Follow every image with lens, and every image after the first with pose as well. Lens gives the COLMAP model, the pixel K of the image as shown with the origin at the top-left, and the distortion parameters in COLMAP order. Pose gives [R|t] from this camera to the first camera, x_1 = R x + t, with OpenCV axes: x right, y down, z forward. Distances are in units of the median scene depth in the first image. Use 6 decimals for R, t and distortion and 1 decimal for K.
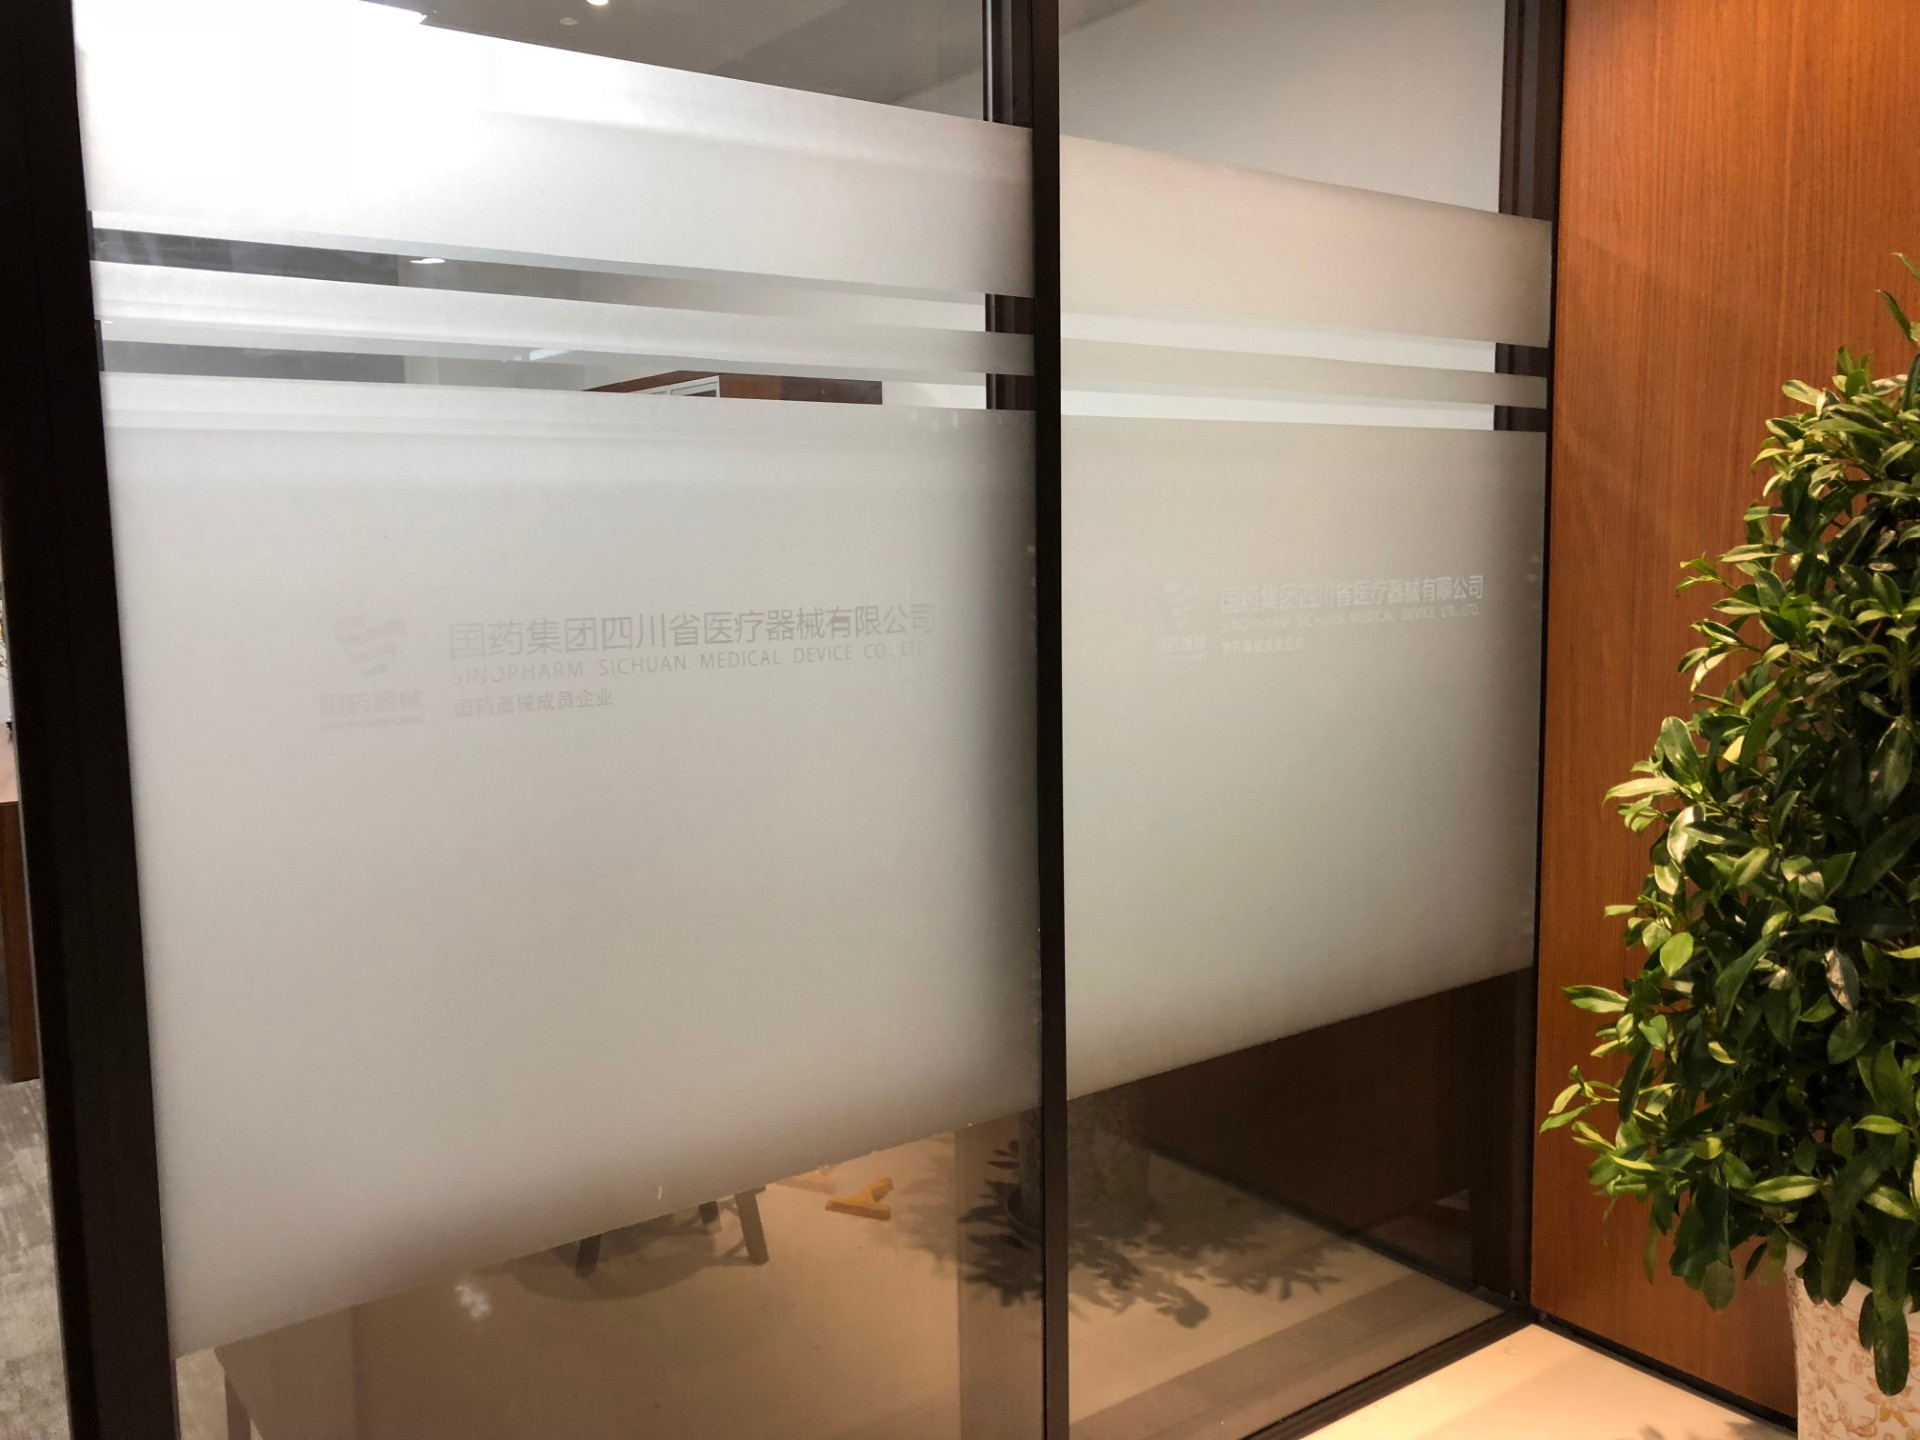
lens RADIAL K [[1552.5, 0, 966.2], [0, 1552.5, 721.8], [0, 0, 1]] dist [0.002781, -0.008113]
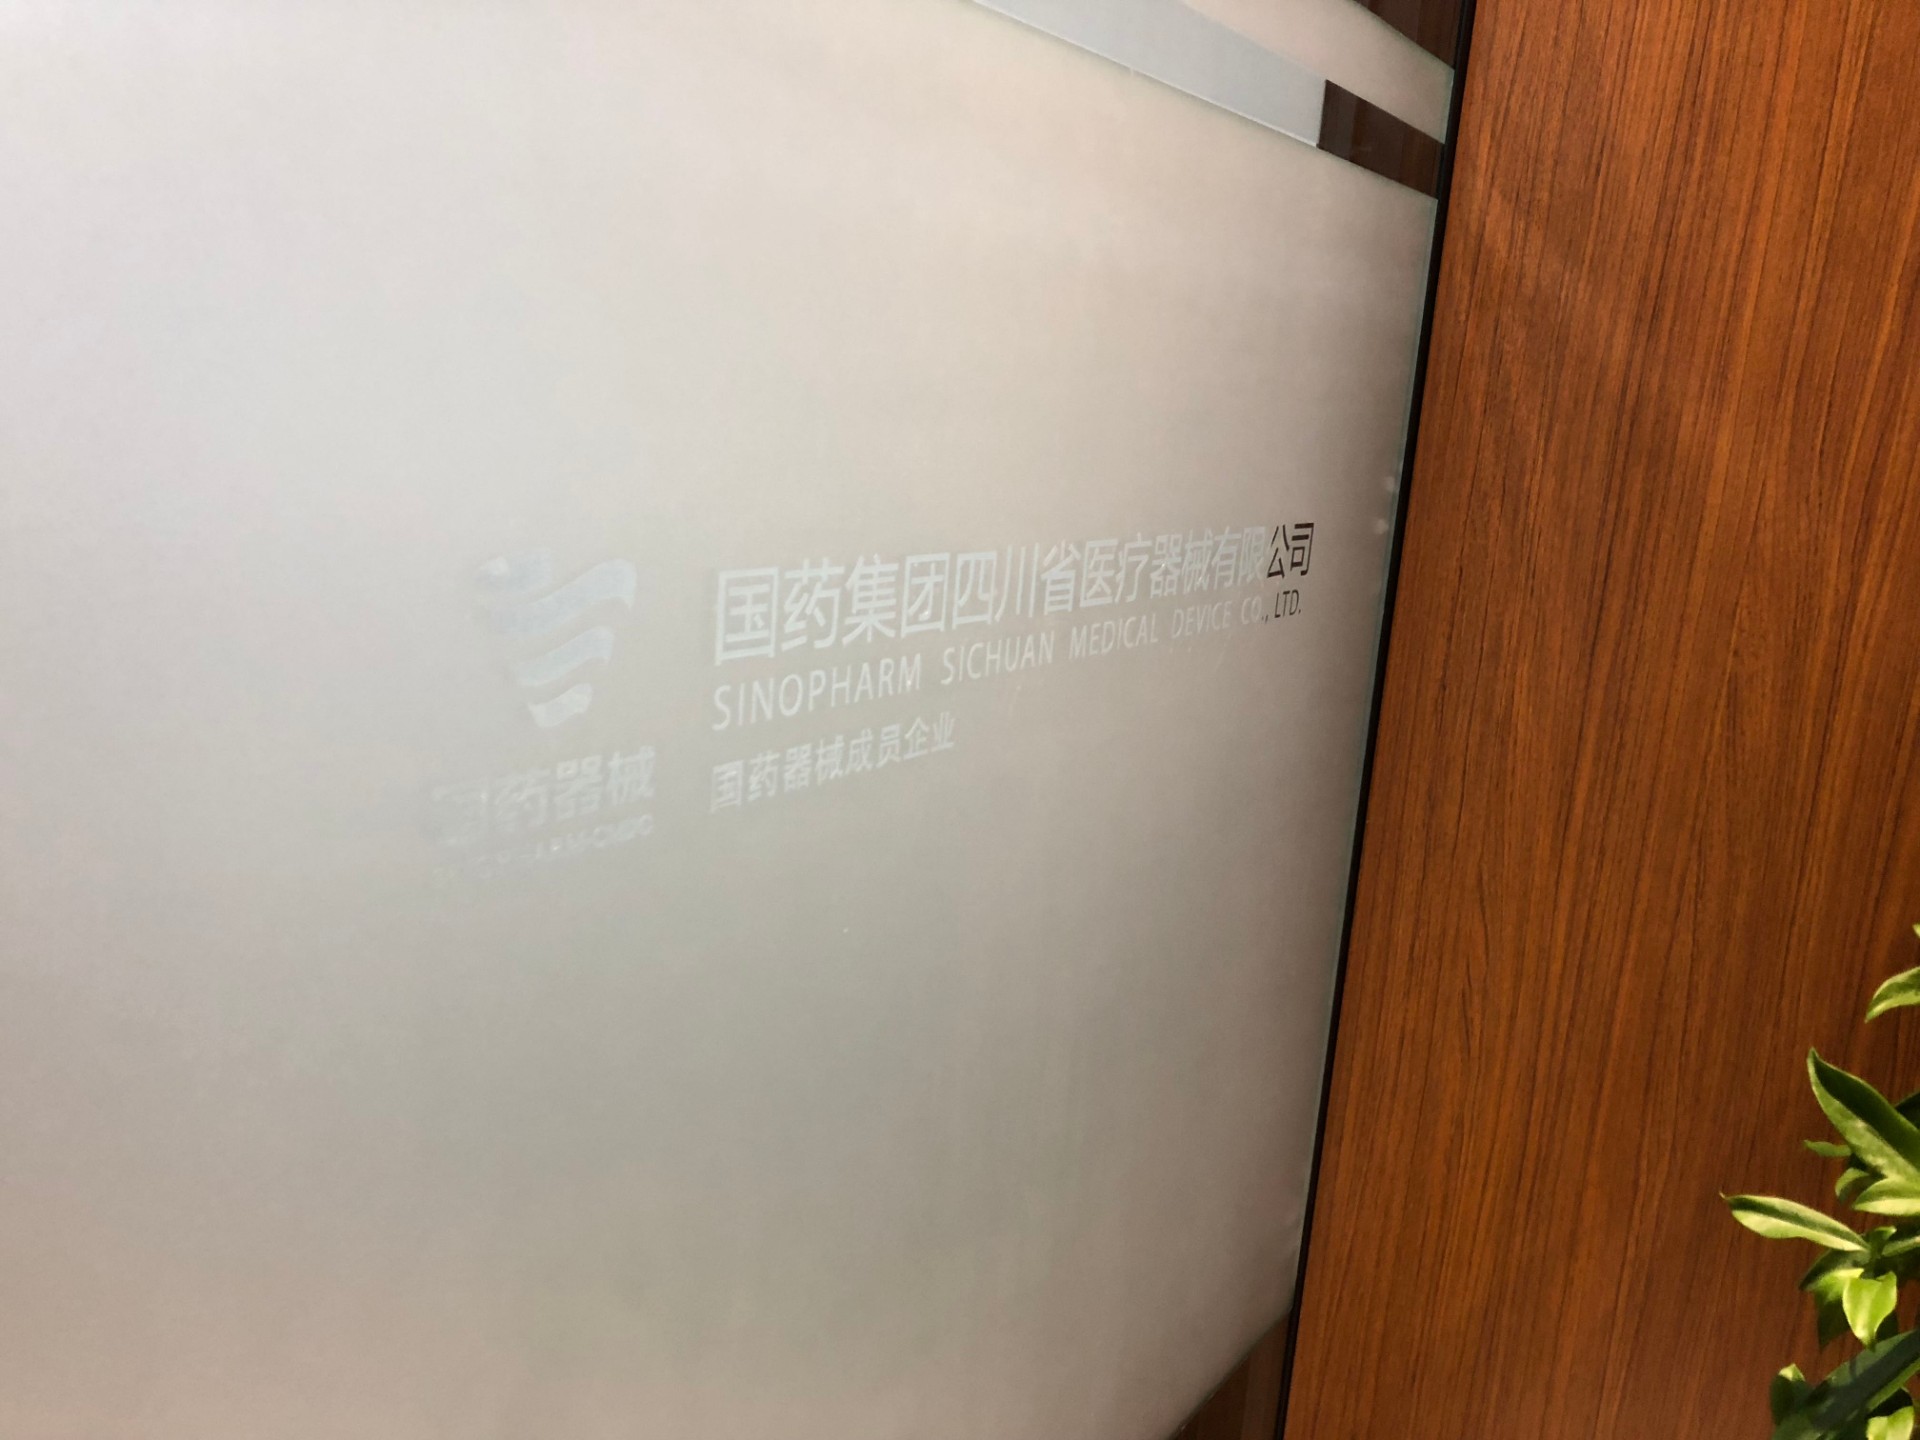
lens RADIAL K [[1552.5, 0, 961.7], [0, 1552.5, 714.7], [0, 0, 1]] dist [0.002781, -0.008113]
pose [[0.933535, 0.011305, 0.358309, 0.097448], [-0.048962, 0.994157, 0.096199, -0.081647], [-0.355128, -0.107349, 0.928634, 0.666701]]
